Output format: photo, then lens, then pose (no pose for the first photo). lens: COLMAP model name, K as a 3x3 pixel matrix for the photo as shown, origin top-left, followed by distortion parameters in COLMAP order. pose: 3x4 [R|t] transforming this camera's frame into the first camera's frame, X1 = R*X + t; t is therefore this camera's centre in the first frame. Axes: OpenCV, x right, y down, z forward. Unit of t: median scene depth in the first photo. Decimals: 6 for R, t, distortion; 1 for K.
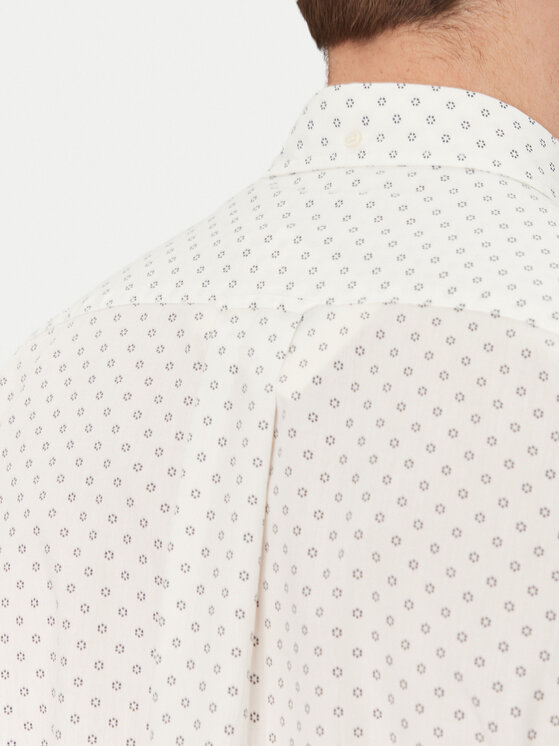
lens RADIAL K [[2492.9, 0, 280.2], [0, 2492.9, 372.3], [0, 0, 1]] dist [0.137758, 0.000000]
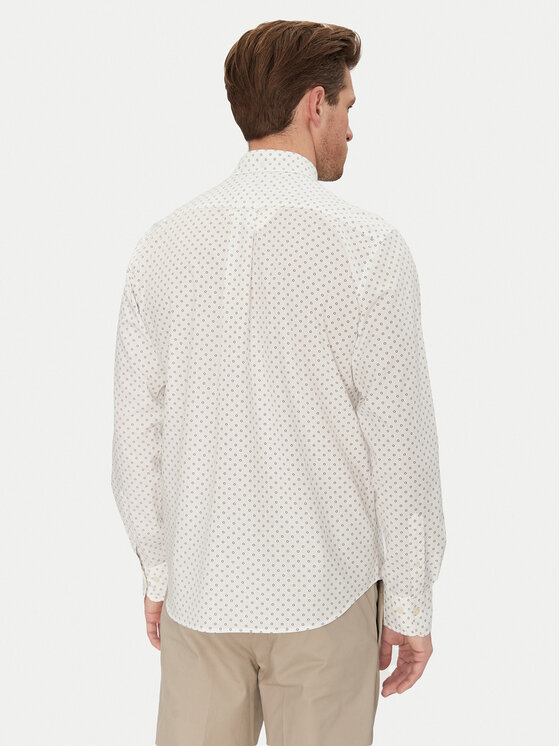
lens RADIAL K [[1052.5, 0, 279.6], [0, 1052.5, 374.4], [0, 0, 1]] dist [-0.027128, 0.000000]
pose [[0.978417, -0.012367, 0.206271, -0.296173], [-0.006286, 0.995964, 0.089532, 0.084590], [-0.206545, -0.088896, 0.974390, -0.610182]]
